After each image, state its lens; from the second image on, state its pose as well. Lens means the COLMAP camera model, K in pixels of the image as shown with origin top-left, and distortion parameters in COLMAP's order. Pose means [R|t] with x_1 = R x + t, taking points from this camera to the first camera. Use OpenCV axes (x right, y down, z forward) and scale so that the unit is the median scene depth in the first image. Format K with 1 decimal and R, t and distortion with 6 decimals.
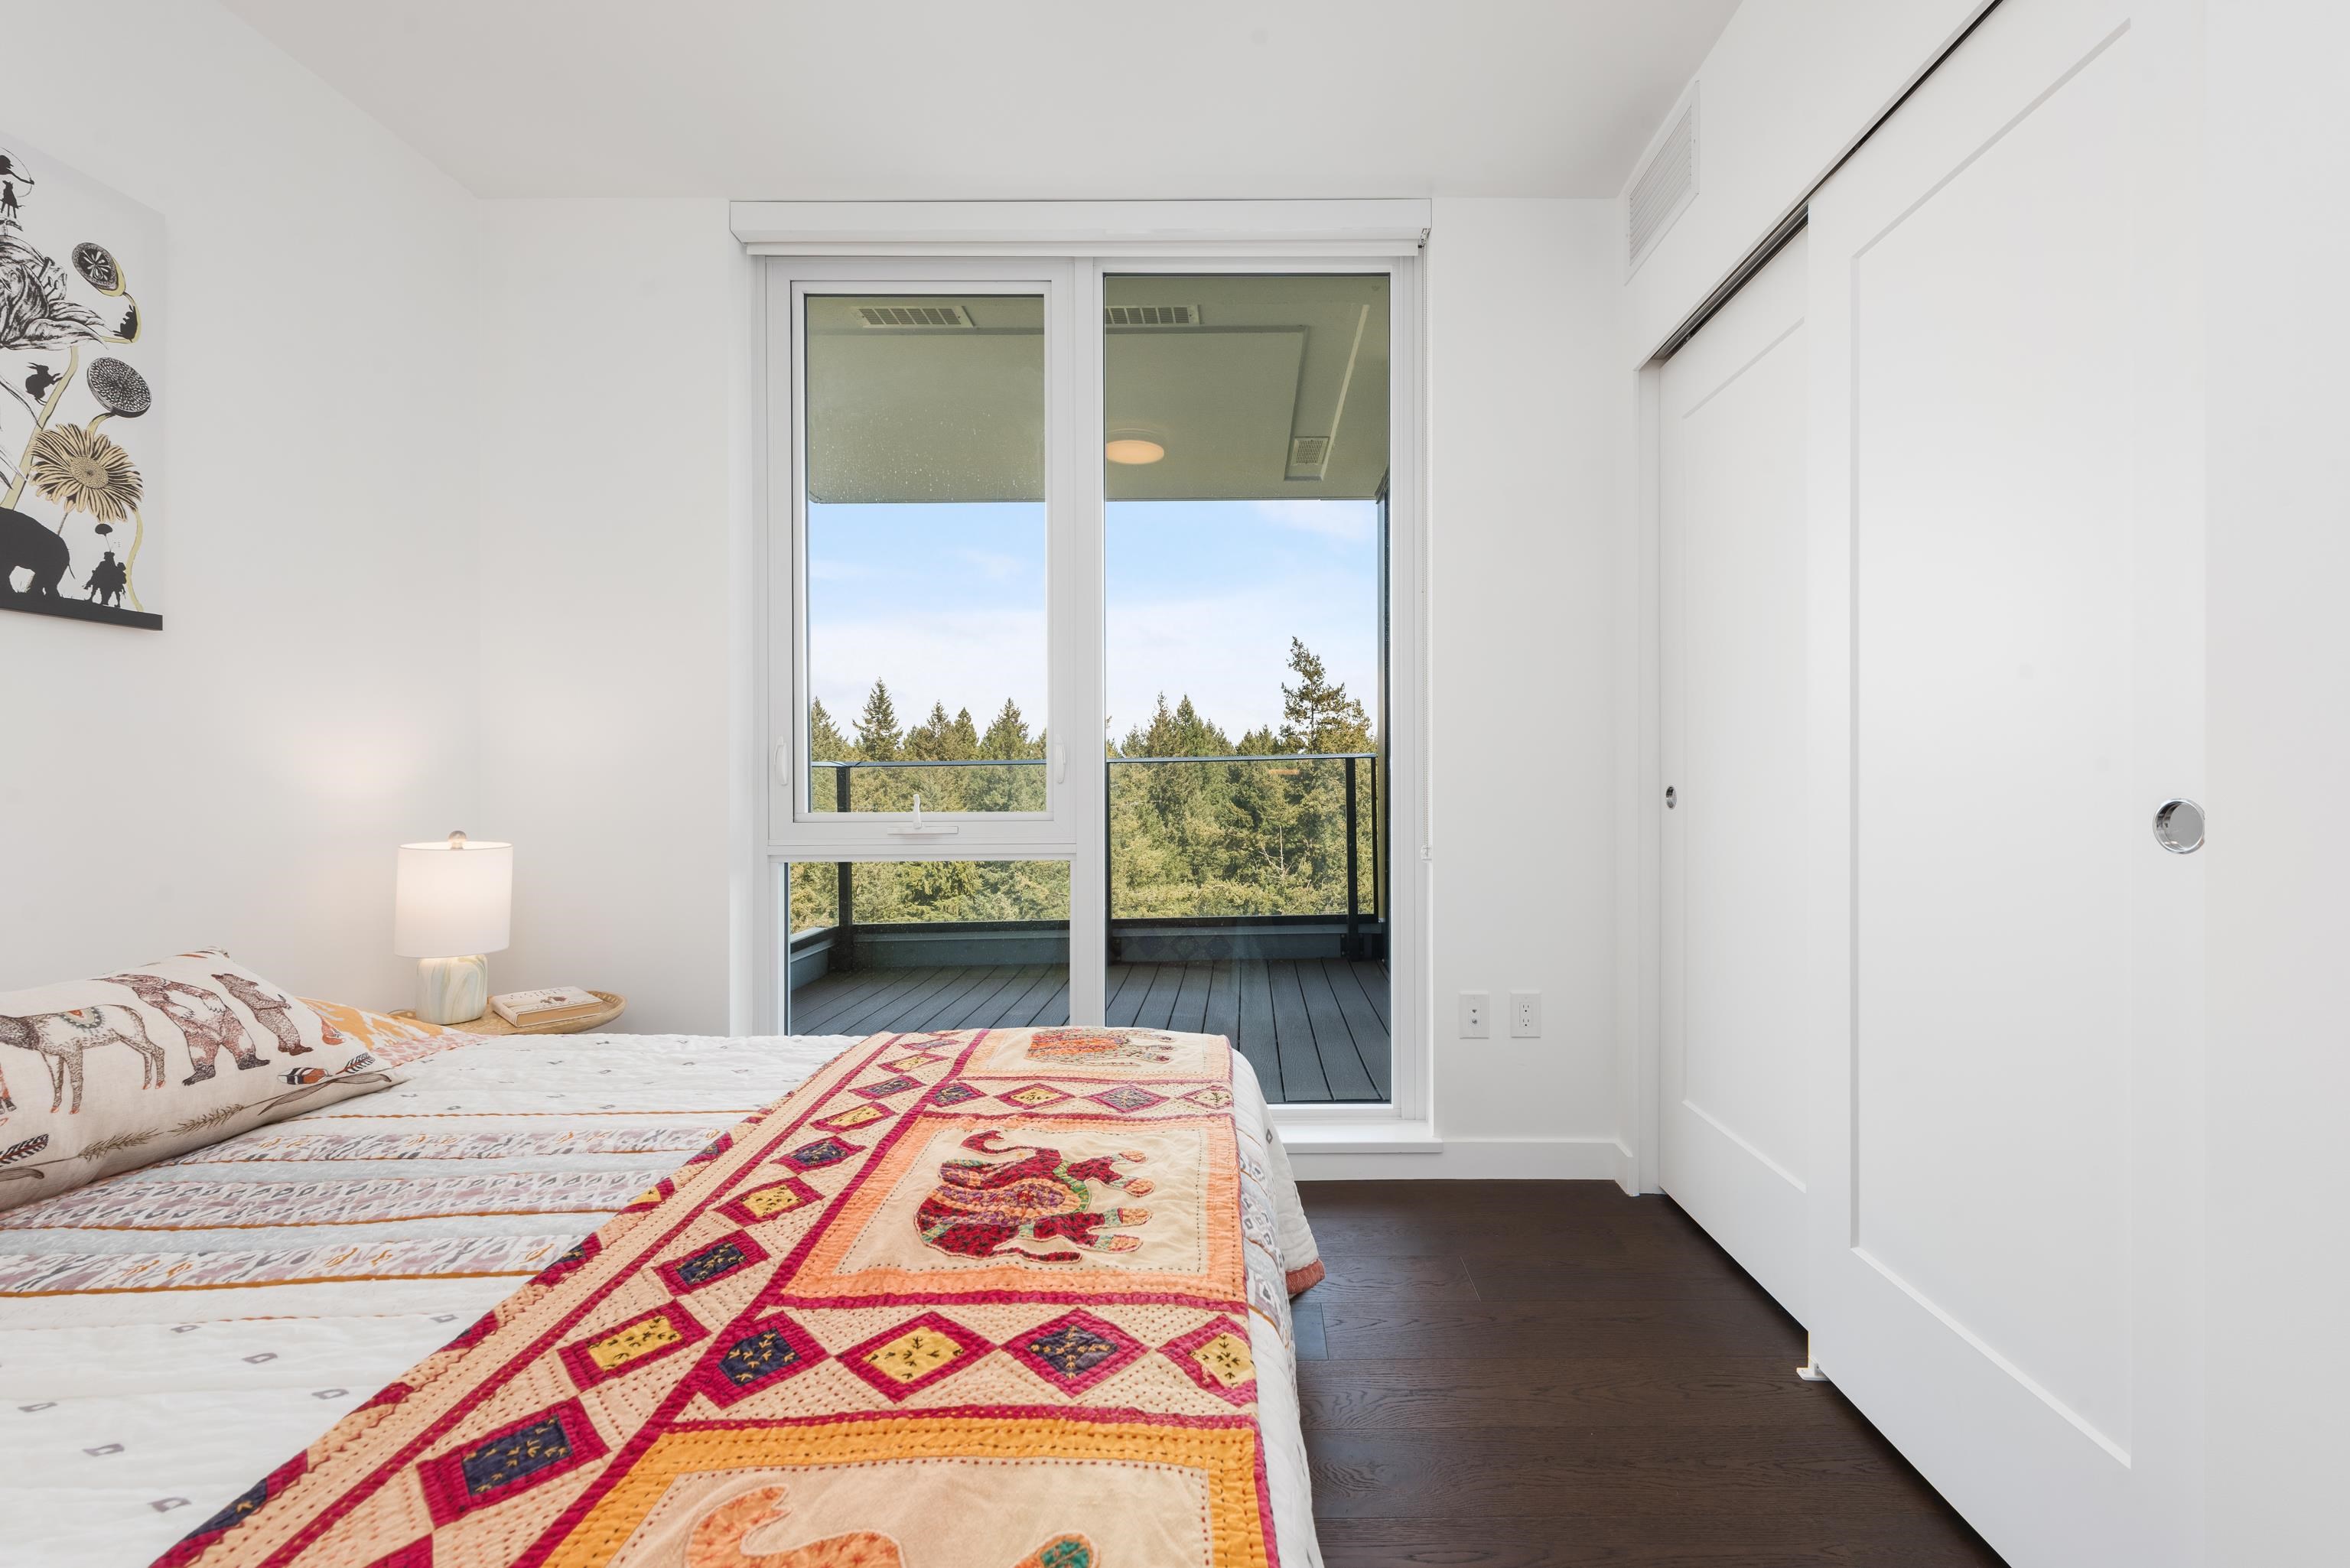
lens RADIAL K [[954.8, 0, 1231.7], [0, 954.8, 777.1], [0, 0, 1]] dist [0.003341, -0.000227]
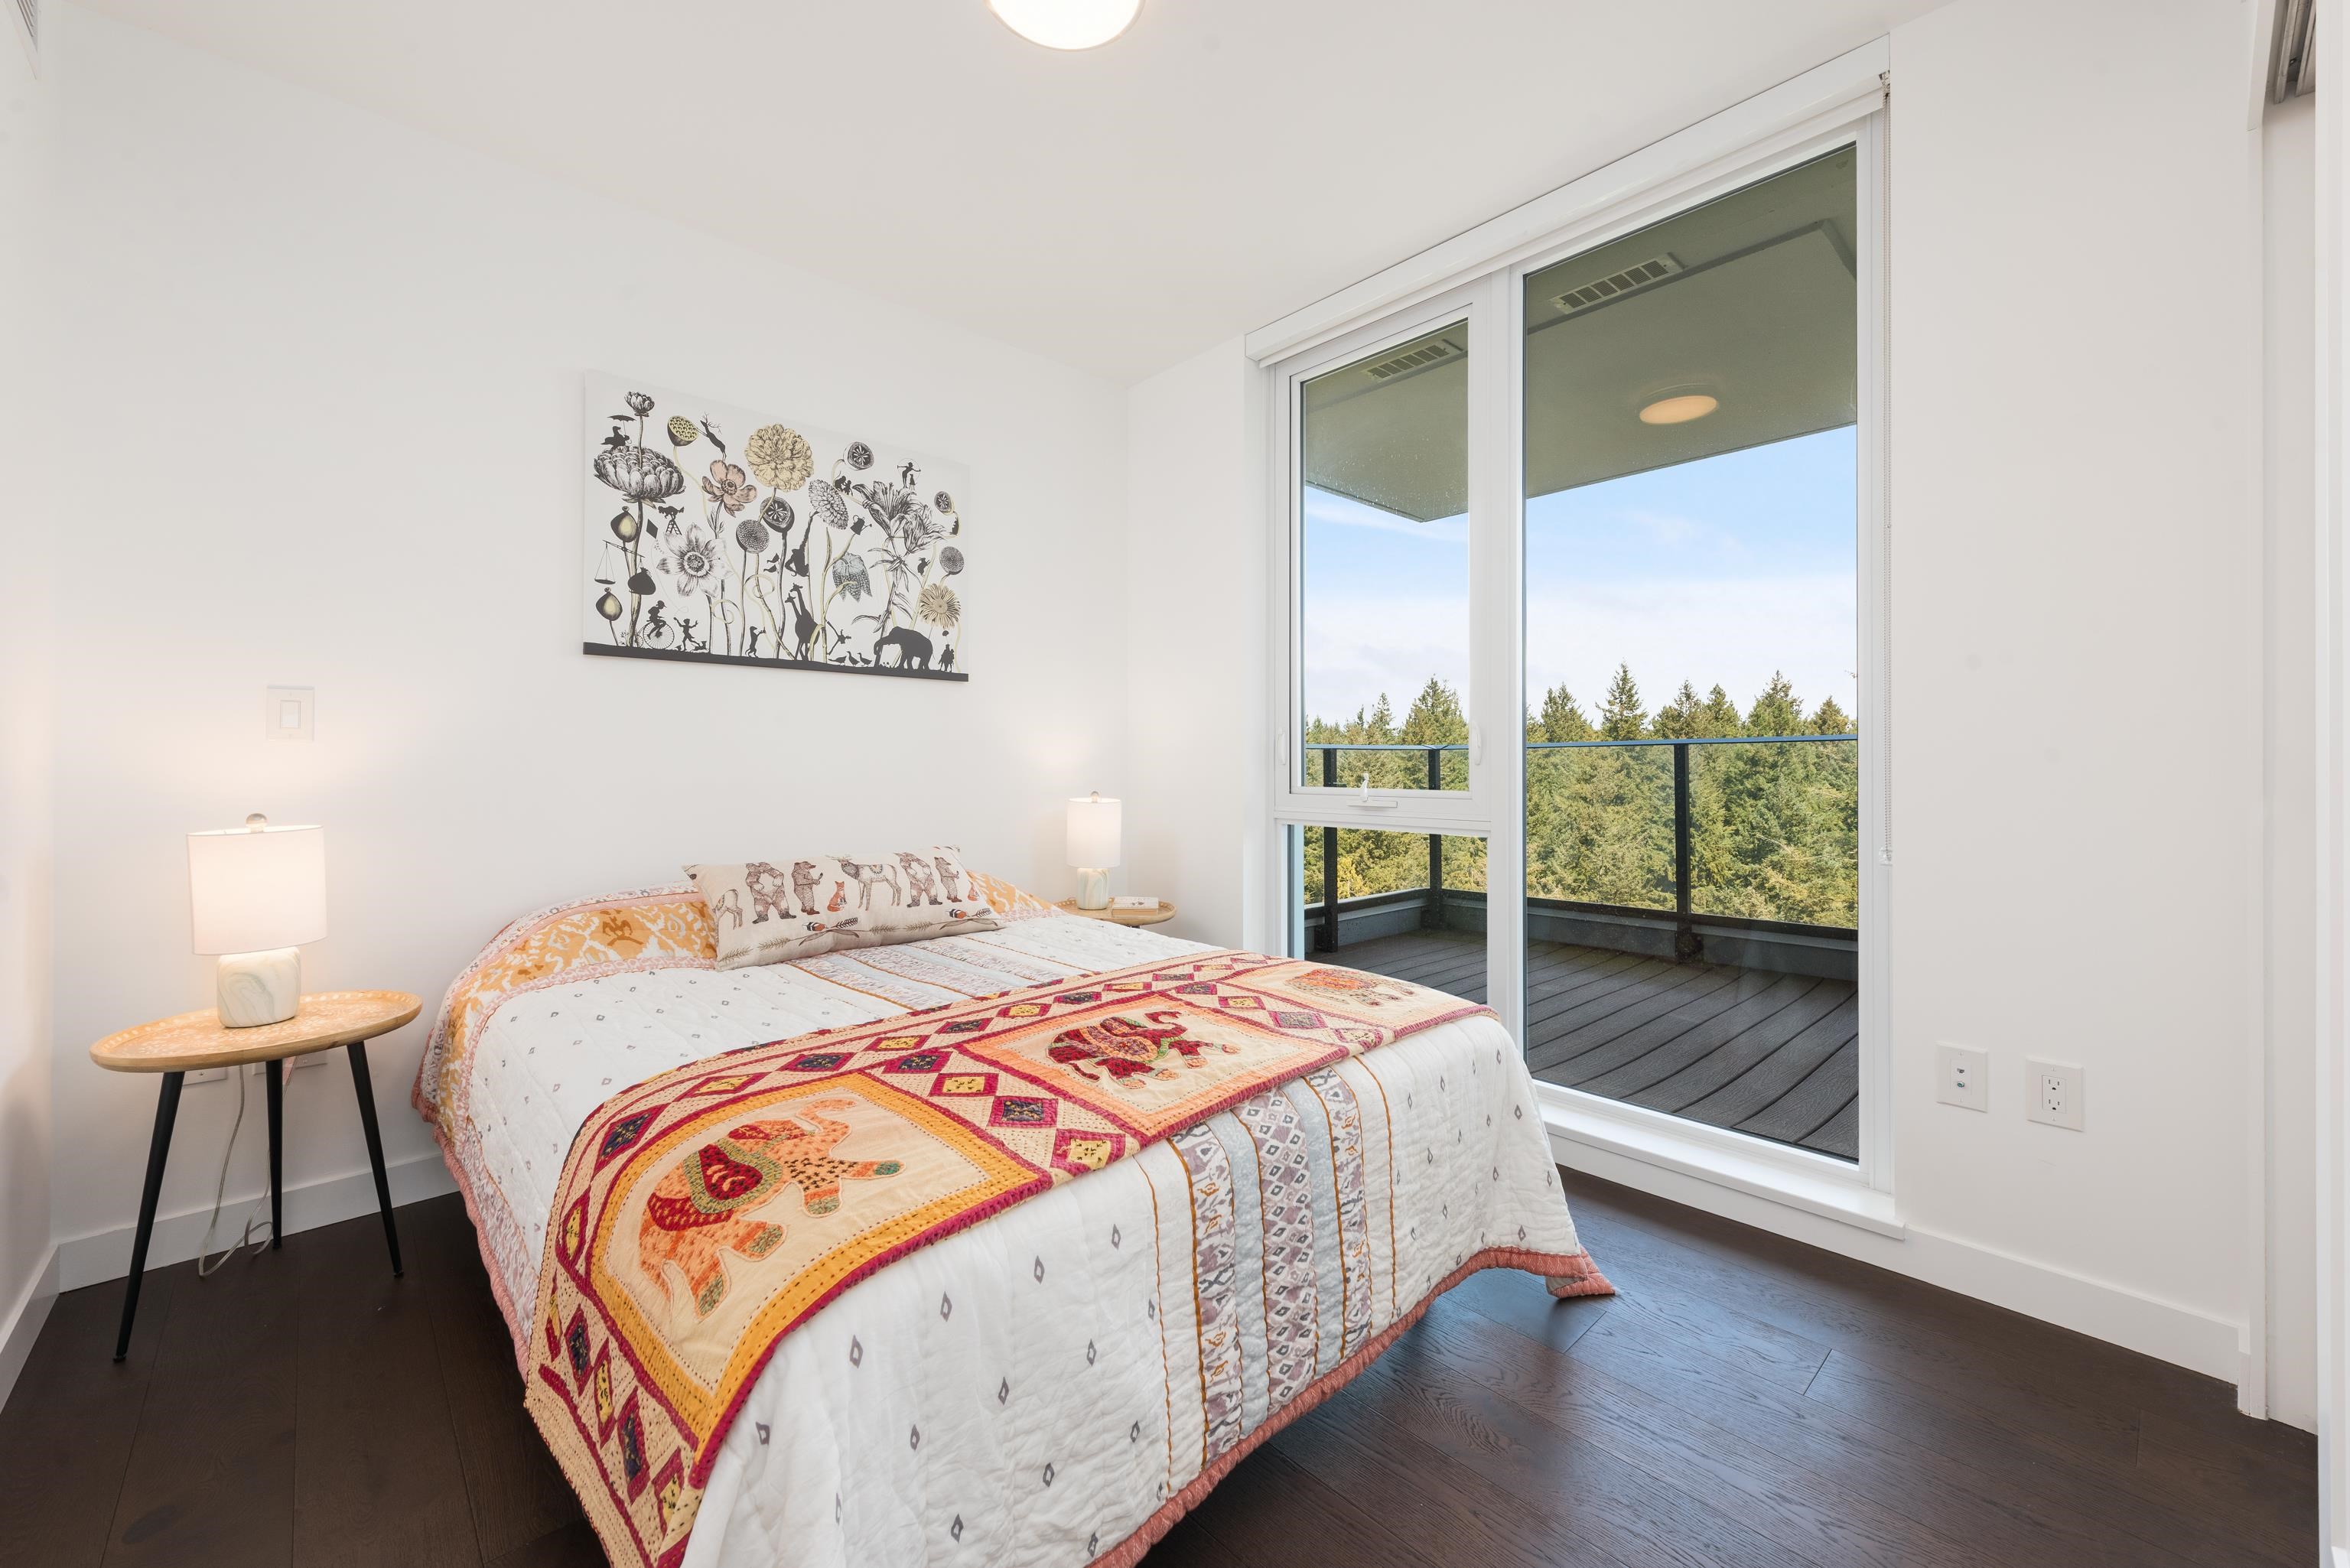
lens RADIAL K [[914.3, 0, 1164.1], [0, 914.3, 760.9], [0, 0, 1]] dist [0.008547, -0.002533]
pose [[0.671887, 0.005041, -0.740637, 0.495617], [-0.003138, 0.999987, 0.003960, -0.002647], [0.740647, -0.000337, 0.671894, 0.055759]]
